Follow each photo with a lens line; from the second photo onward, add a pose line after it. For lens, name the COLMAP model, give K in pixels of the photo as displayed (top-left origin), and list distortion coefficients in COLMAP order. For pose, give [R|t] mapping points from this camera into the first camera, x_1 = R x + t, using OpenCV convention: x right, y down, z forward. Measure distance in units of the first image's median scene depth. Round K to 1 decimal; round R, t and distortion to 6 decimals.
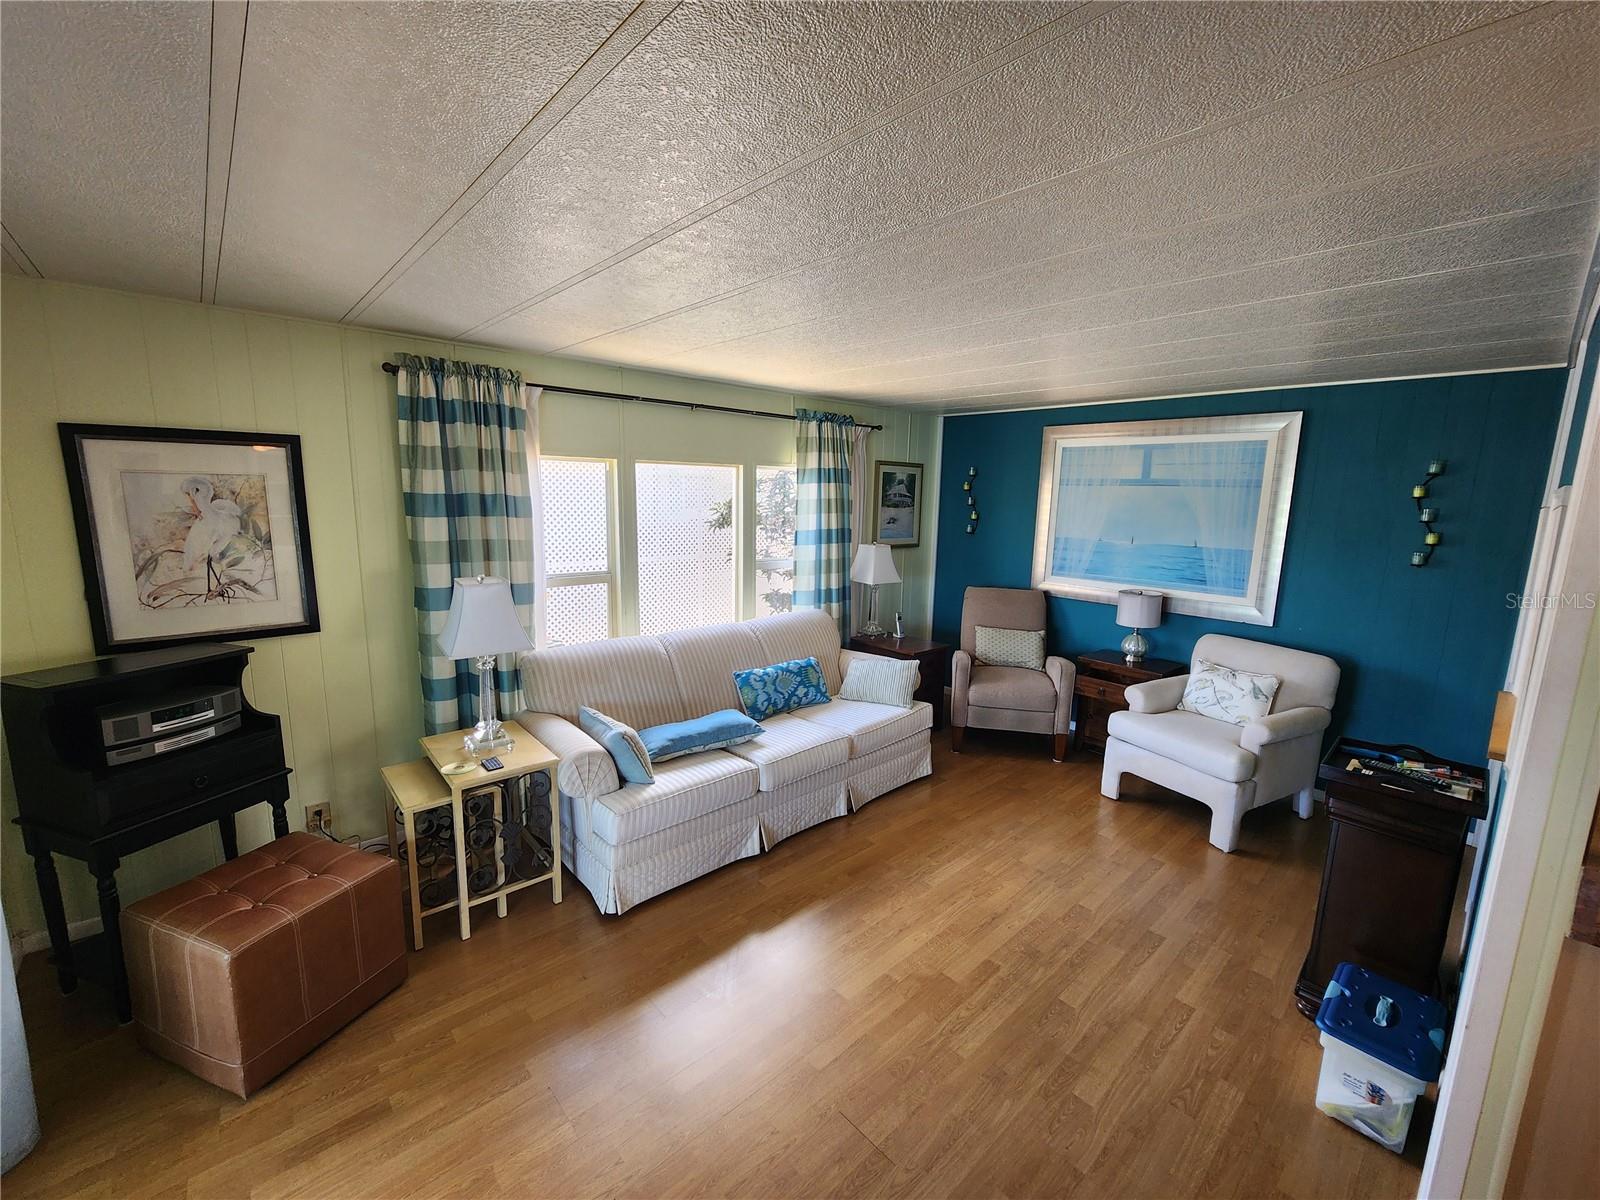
lens RADIAL K [[659.6, 0, 797.6], [0, 659.6, 599.3], [0, 0, 1]] dist [-0.002058, 0.001303]
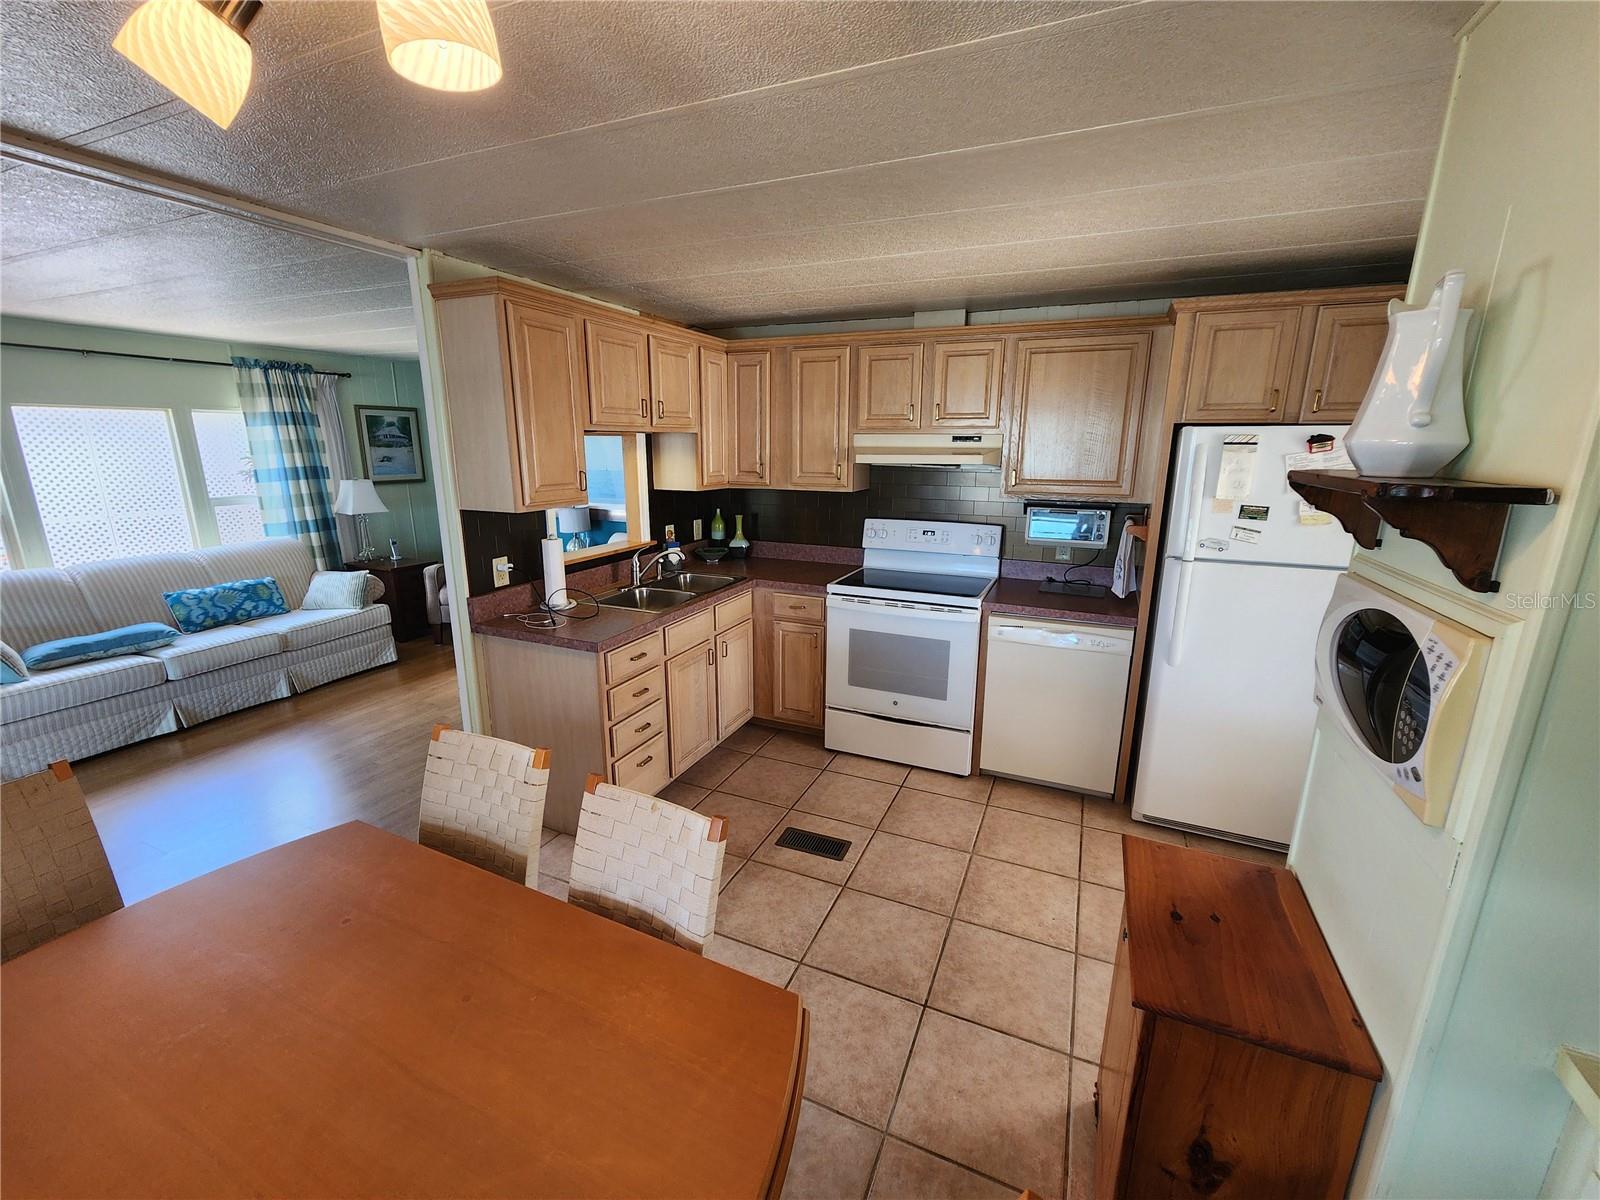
lens RADIAL K [[659.6, 0, 798.4], [0, 659.6, 599.5], [0, 0, 1]] dist [-0.002058, 0.001303]
pose [[0.912780, -0.111863, 0.392836, 0.433812], [0.080281, 0.992140, 0.095982, 0.093973], [-0.400485, -0.056073, 0.914586, -0.460214]]
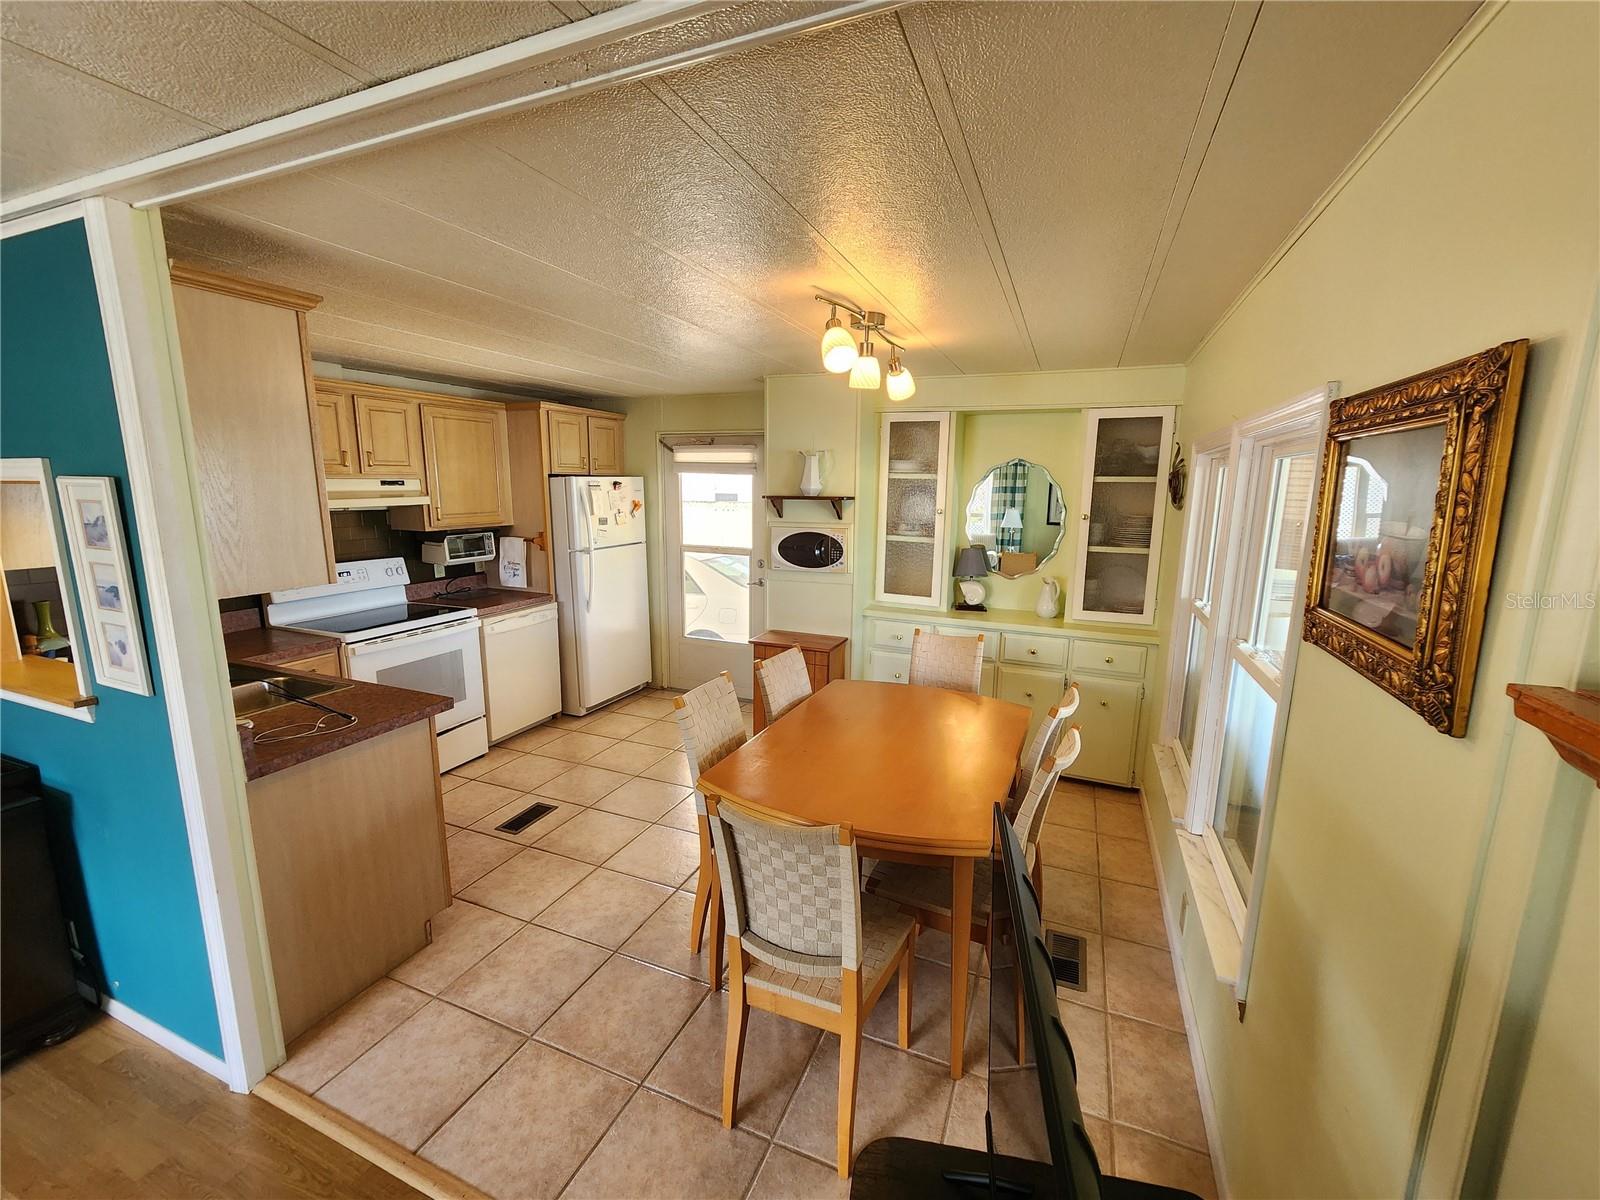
lens RADIAL K [[659.6, 0, 801.7], [0, 659.6, 601.9], [0, 0, 1]] dist [-0.002058, 0.001303]
pose [[-0.422972, -0.187783, 0.886472, -0.168020], [0.130602, 0.955444, 0.264709, -0.026073], [-0.896682, 0.227739, -0.379601, 0.120852]]
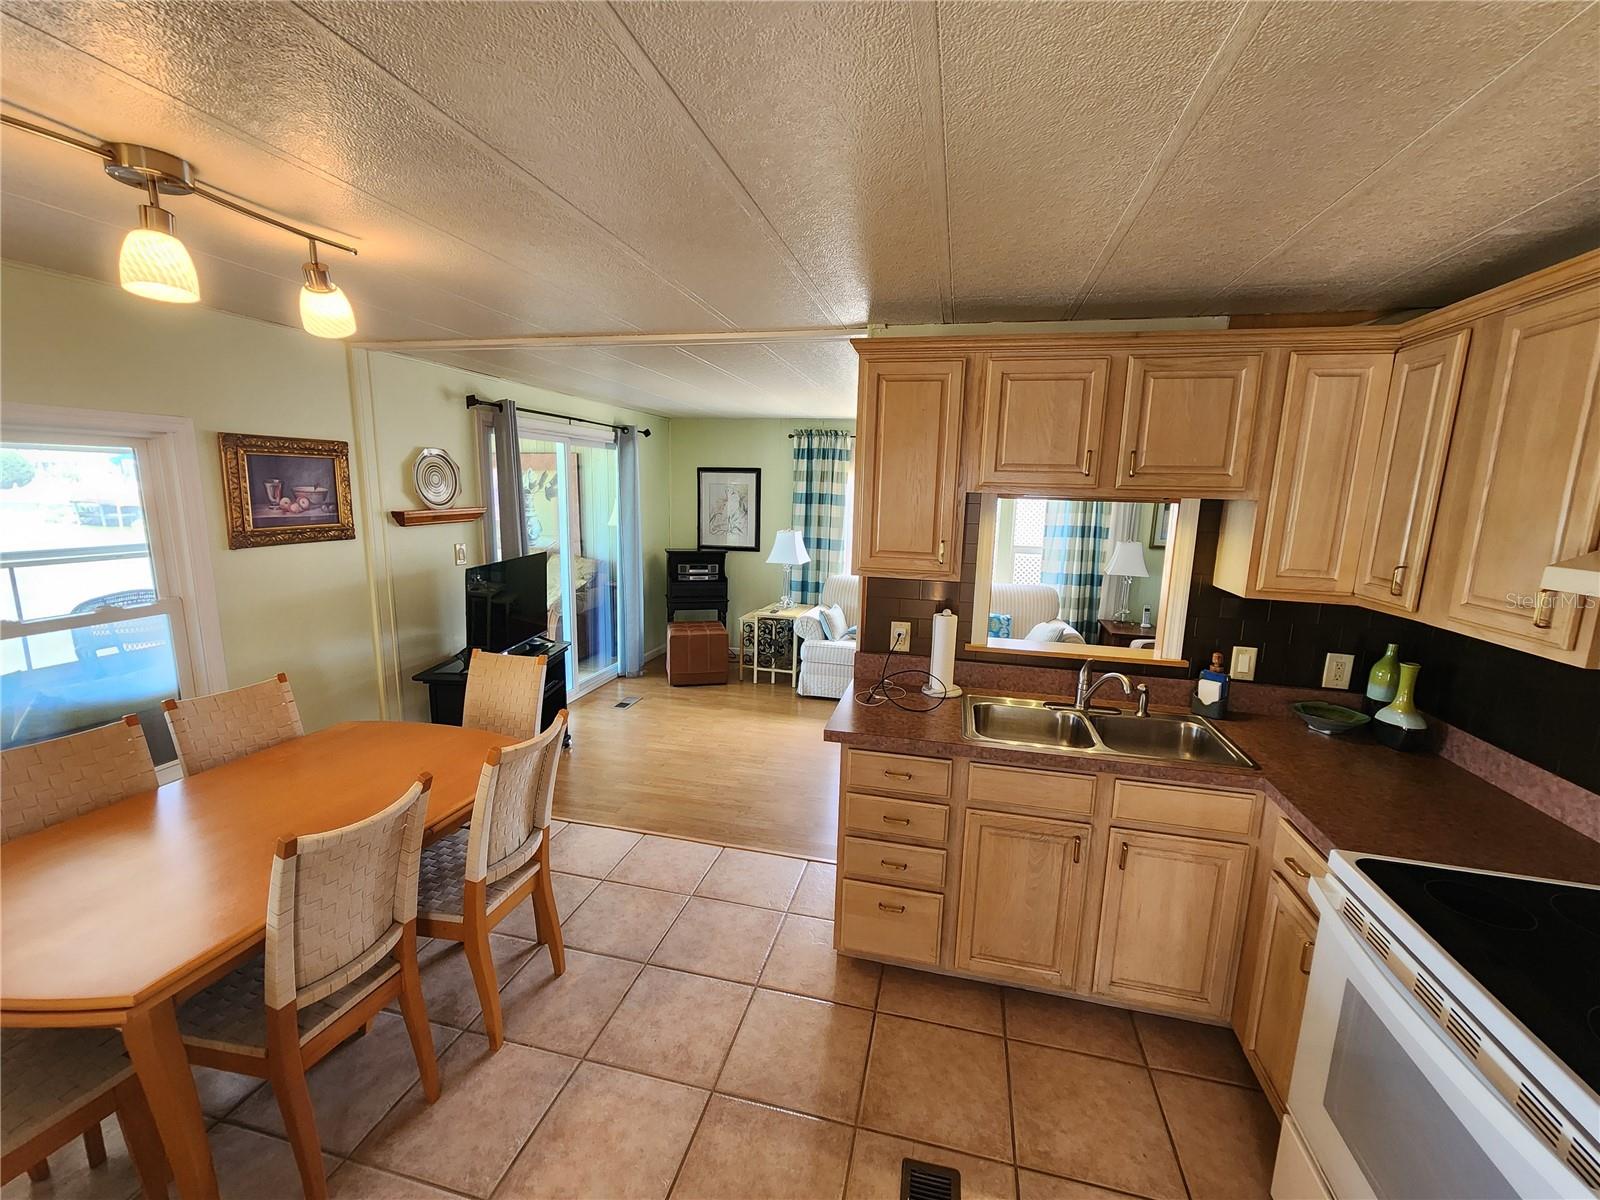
lens RADIAL K [[659.6, 0, 801.1], [0, 659.6, 597.4], [0, 0, 1]] dist [-0.002058, 0.001303]
pose [[0.564457, 0.129691, -0.815210, 0.933630], [-0.149680, 0.987290, 0.053427, 0.045184], [0.811778, 0.091864, 0.576695, -0.149771]]
